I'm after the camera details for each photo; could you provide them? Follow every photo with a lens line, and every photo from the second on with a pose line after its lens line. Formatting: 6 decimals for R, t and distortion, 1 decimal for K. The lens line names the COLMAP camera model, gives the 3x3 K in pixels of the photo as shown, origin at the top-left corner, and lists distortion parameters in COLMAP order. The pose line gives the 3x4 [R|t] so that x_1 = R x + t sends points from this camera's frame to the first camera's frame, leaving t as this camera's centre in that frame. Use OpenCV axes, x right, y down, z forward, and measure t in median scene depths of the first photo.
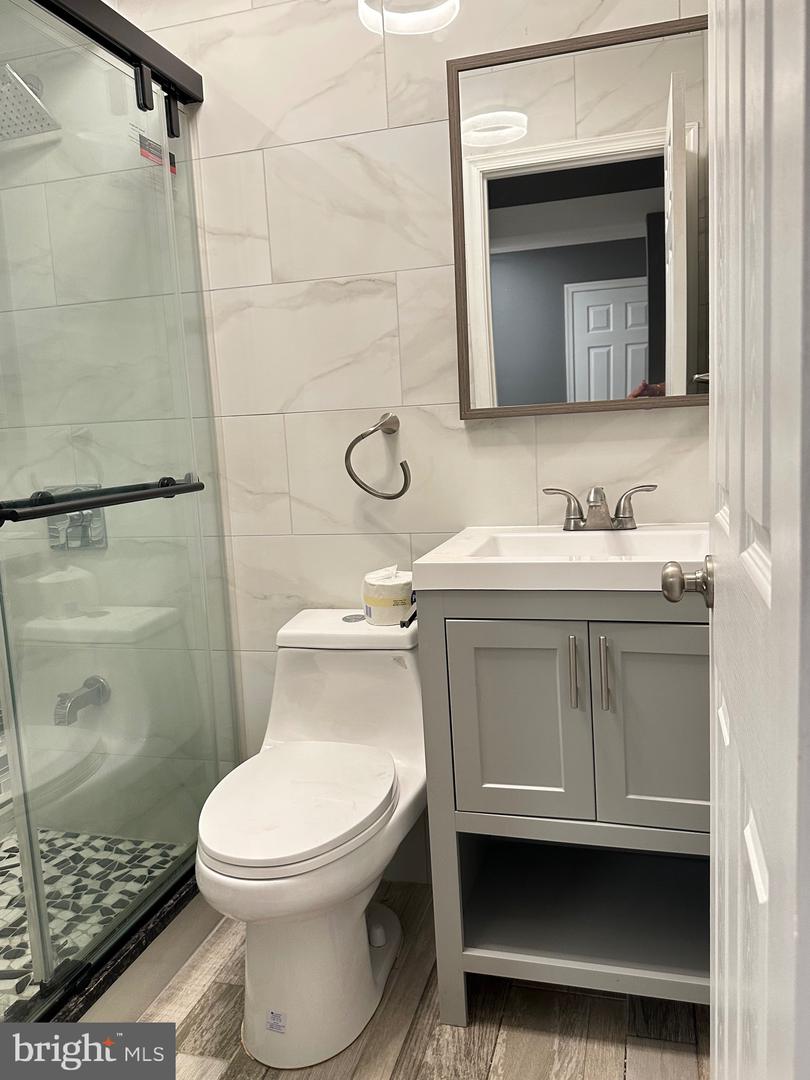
lens RADIAL K [[832.9, 0, 404.6], [0, 832.9, 535.3], [0, 0, 1]] dist [0.076135, -0.109191]
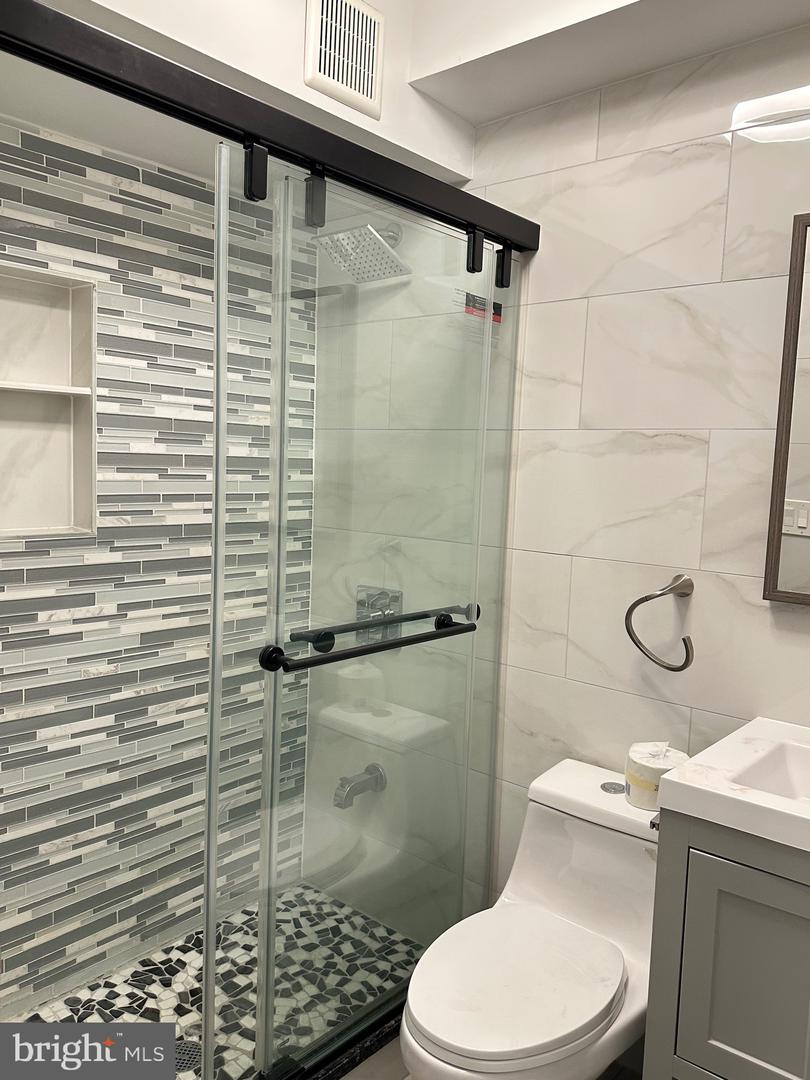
lens RADIAL K [[832.9, 0, 406.9], [0, 832.9, 537.9], [0, 0, 1]] dist [0.076135, -0.109191]
pose [[0.903043, 0.128811, -0.409782, 0.079616], [-0.140880, 0.990026, 0.000745, -0.143908], [0.405791, 0.057057, 0.912183, 0.024219]]
